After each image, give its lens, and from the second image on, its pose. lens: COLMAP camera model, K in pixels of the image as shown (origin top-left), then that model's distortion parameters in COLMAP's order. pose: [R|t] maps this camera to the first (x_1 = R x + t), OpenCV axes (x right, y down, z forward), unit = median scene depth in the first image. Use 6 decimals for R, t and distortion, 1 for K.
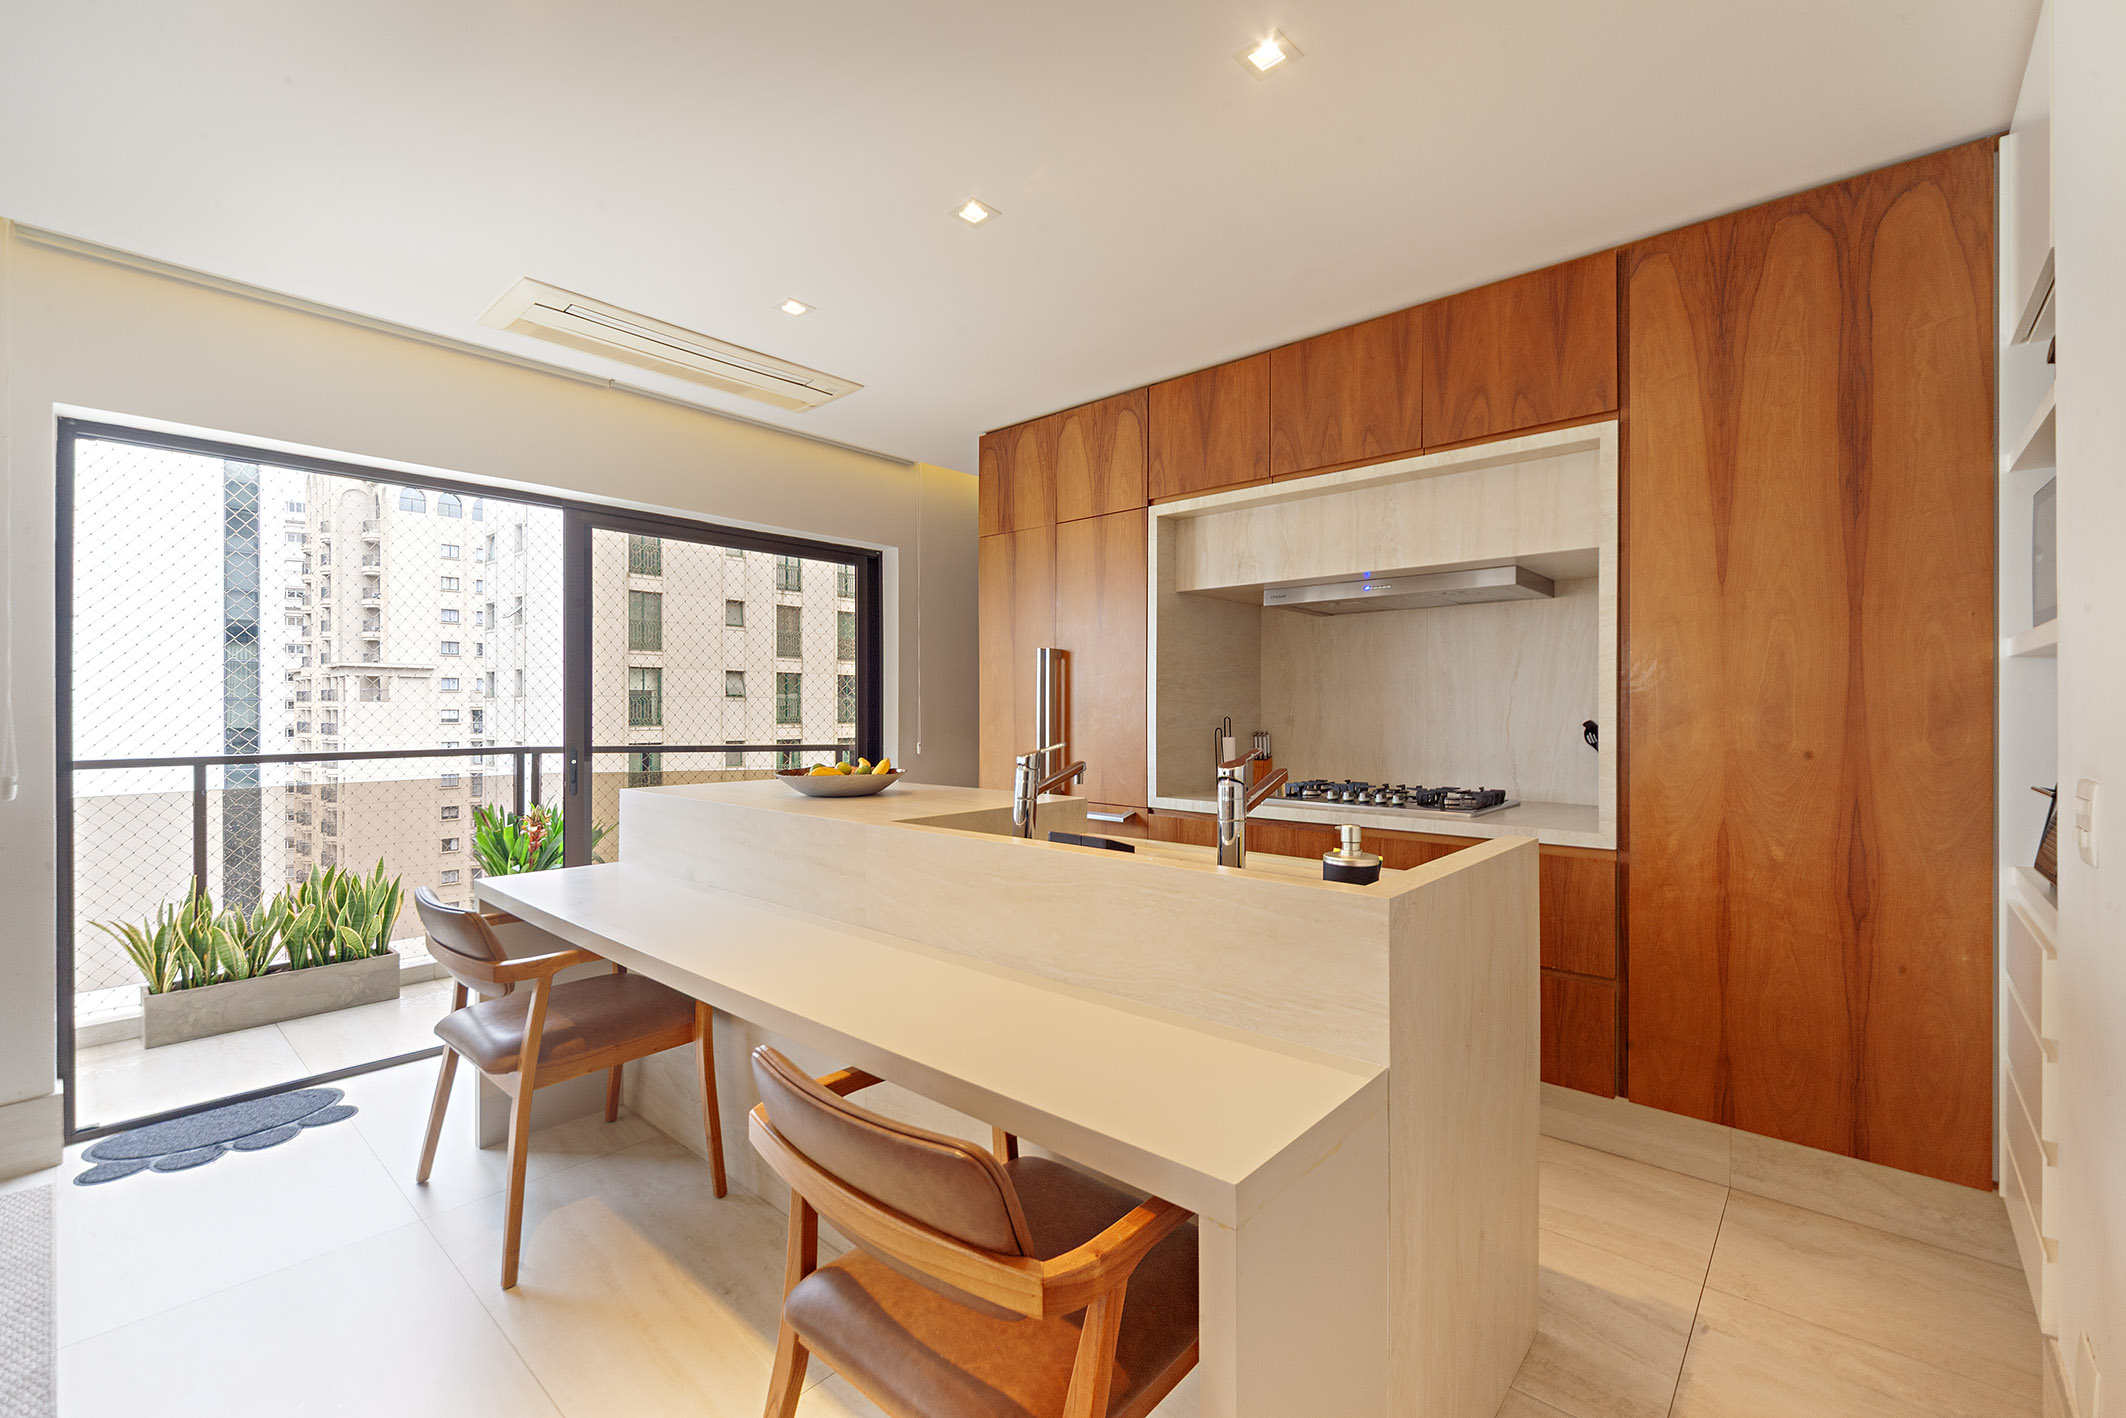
lens RADIAL K [[875.1, 0, 1078.4], [0, 875.1, 714.8], [0, 0, 1]] dist [0.008614, -0.001781]
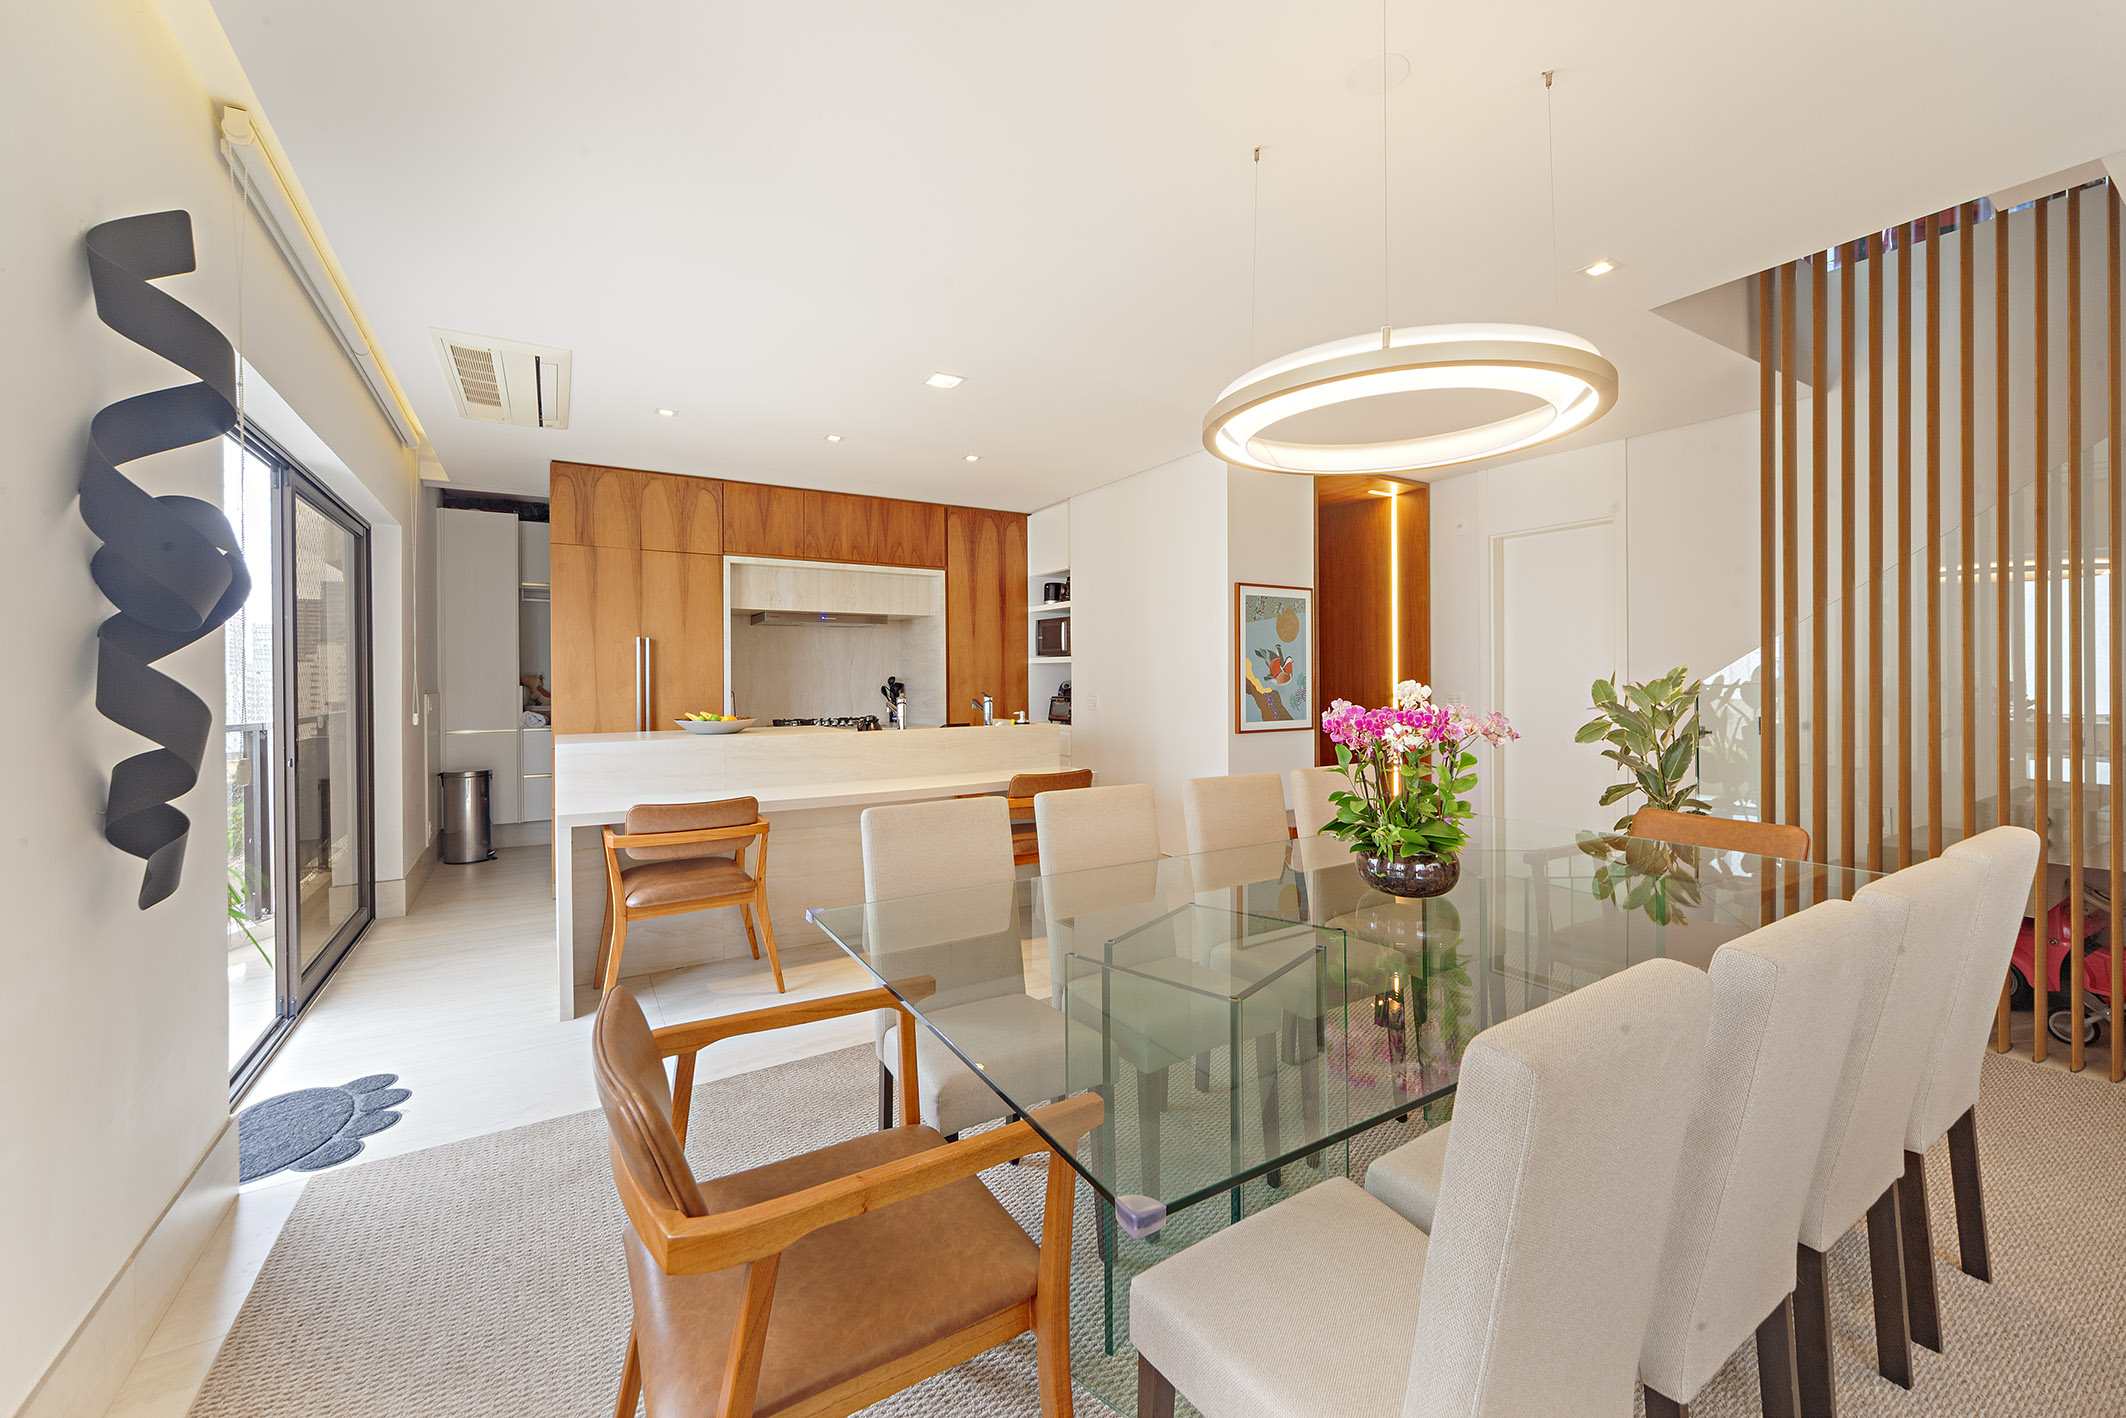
lens RADIAL K [[795.6, 0, 1067.3], [0, 795.6, 676.2], [0, 0, 1]] dist [-0.001778, 0.000504]
pose [[0.298927, -0.007020, 0.954250, -1.155989], [0.010517, 0.999936, 0.004062, -0.012932], [-0.954218, 0.008821, 0.298982, -0.048056]]
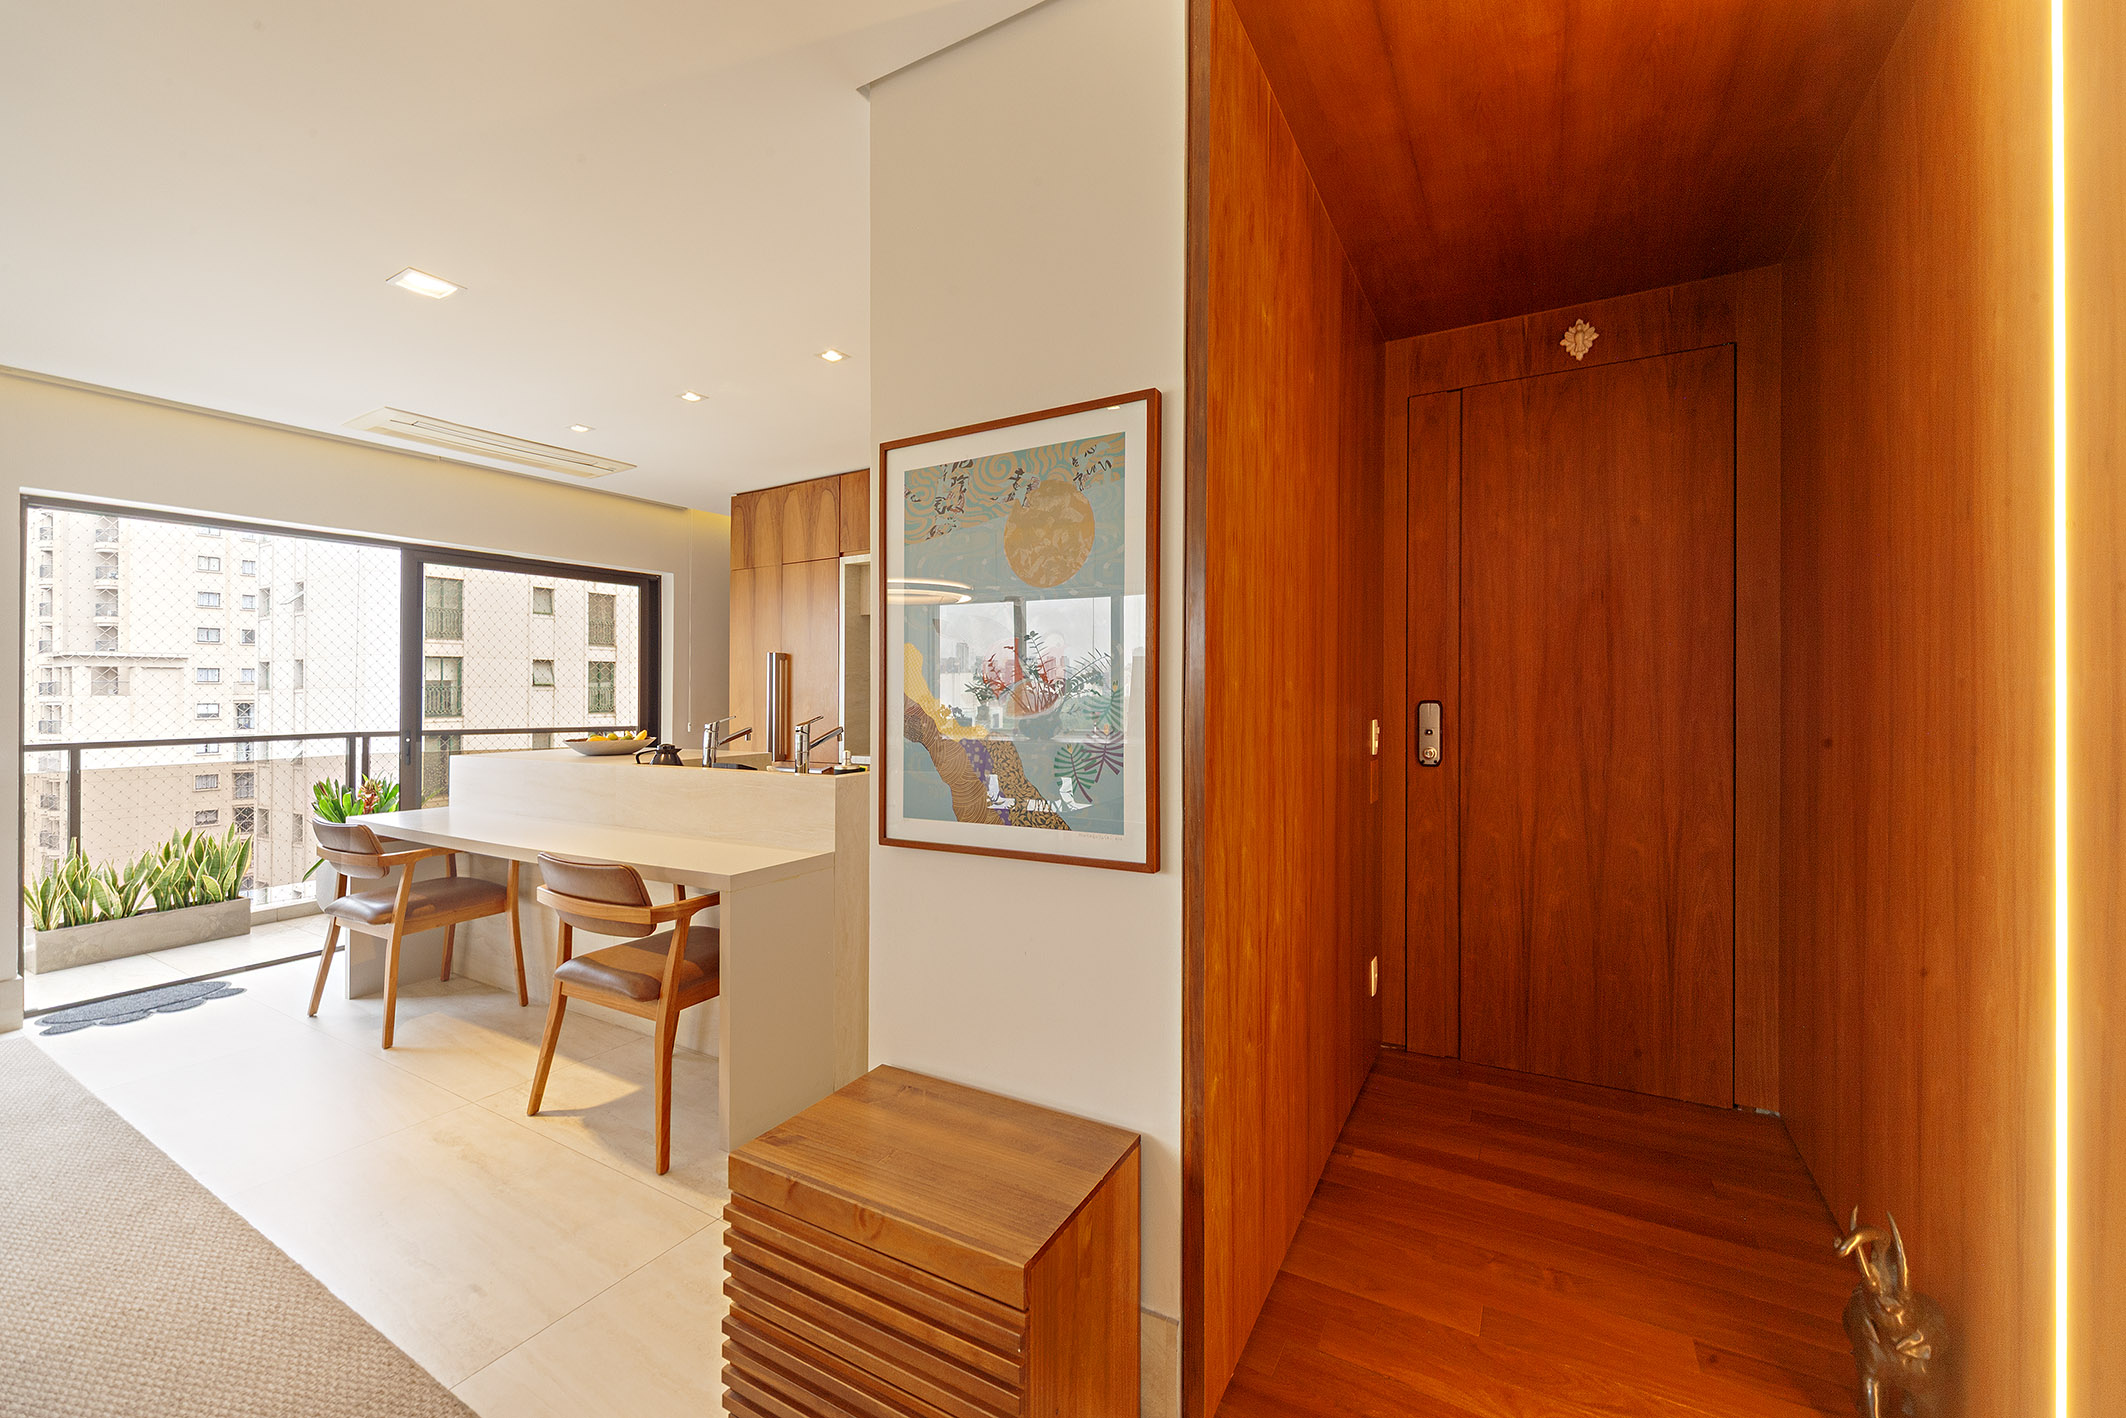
lens RADIAL K [[855.8, 0, 1038.0], [0, 855.8, 681.0], [0, 0, 1]] dist [0.009323, 0.000610]
pose [[0.989178, -0.012148, 0.146214, 0.197016], [0.014849, 0.999738, -0.017391, -0.001040], [-0.145964, 0.019374, 0.989100, -0.465685]]
